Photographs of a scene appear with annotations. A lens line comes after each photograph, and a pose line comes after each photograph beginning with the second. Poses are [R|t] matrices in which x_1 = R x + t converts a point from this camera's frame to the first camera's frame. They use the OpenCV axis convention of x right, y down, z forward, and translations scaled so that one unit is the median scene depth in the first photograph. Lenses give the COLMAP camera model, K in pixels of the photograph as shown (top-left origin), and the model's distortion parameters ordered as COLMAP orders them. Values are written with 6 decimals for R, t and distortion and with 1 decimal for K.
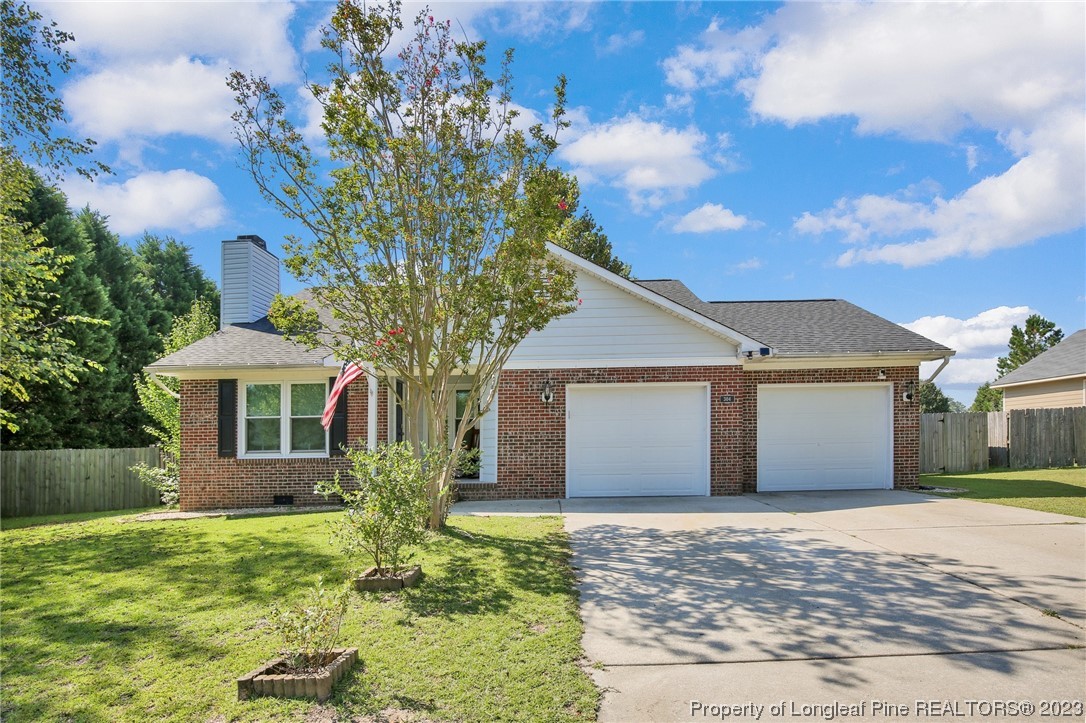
lens RADIAL K [[555.7, 0, 541.5], [0, 555.7, 356.0], [0, 0, 1]] dist [-0.022266, 0.001312]
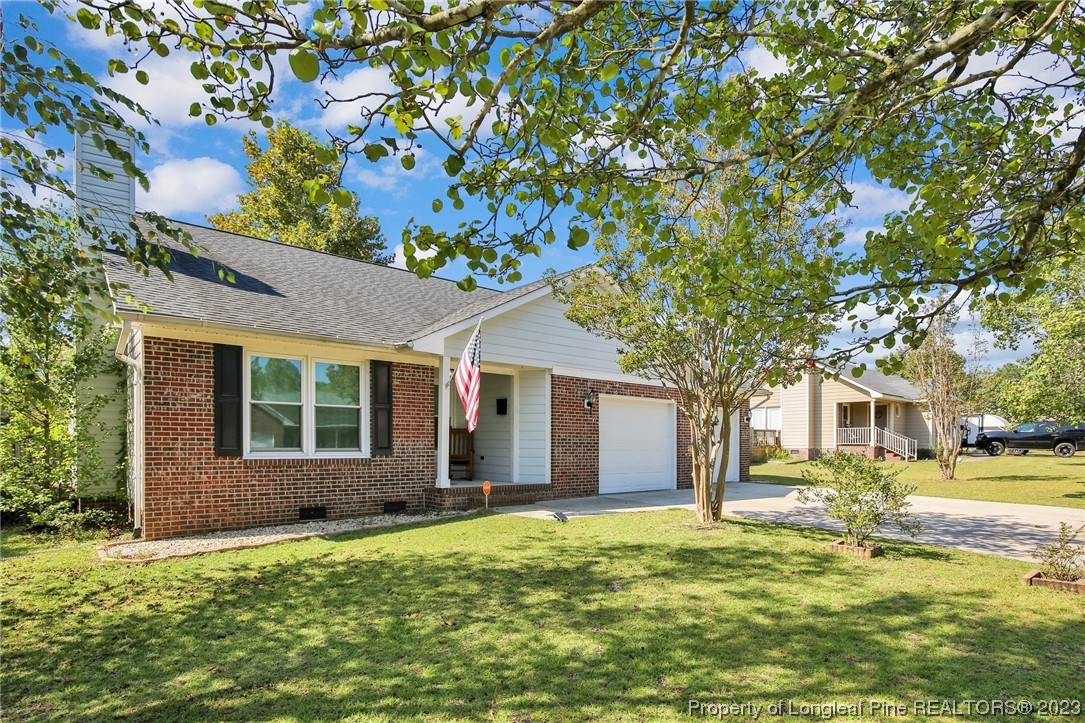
lens RADIAL K [[555.2, 0, 541.0], [0, 555.2, 356.0], [0, 0, 1]] dist [-0.022266, 0.001312]
pose [[0.750848, 0.125628, 0.648417, -0.753648], [-0.119330, 0.991391, -0.053898, 0.048449], [-0.649606, -0.036906, 0.759375, 0.221752]]
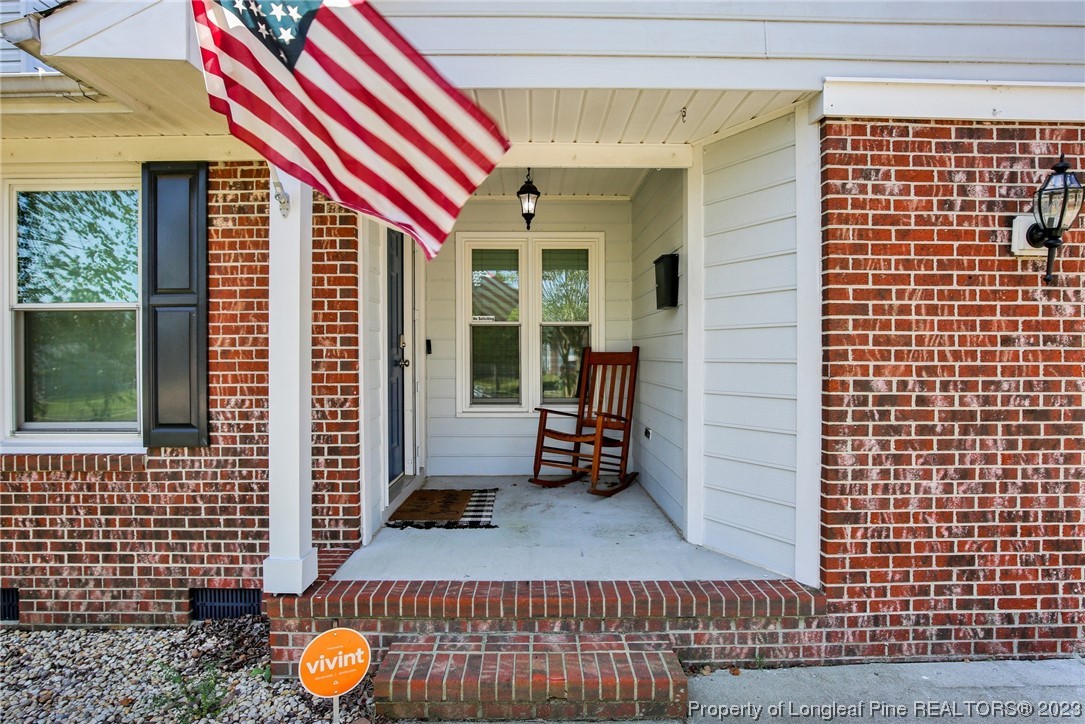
lens RADIAL K [[555.2, 0, 541.0], [0, 555.2, 356.5], [0, 0, 1]] dist [-0.022266, 0.001312]
pose [[0.999026, 0.017540, 0.040481, -0.201417], [-0.023629, 0.987599, 0.155208, 0.089662], [-0.037256, -0.156013, 0.987052, 0.740932]]
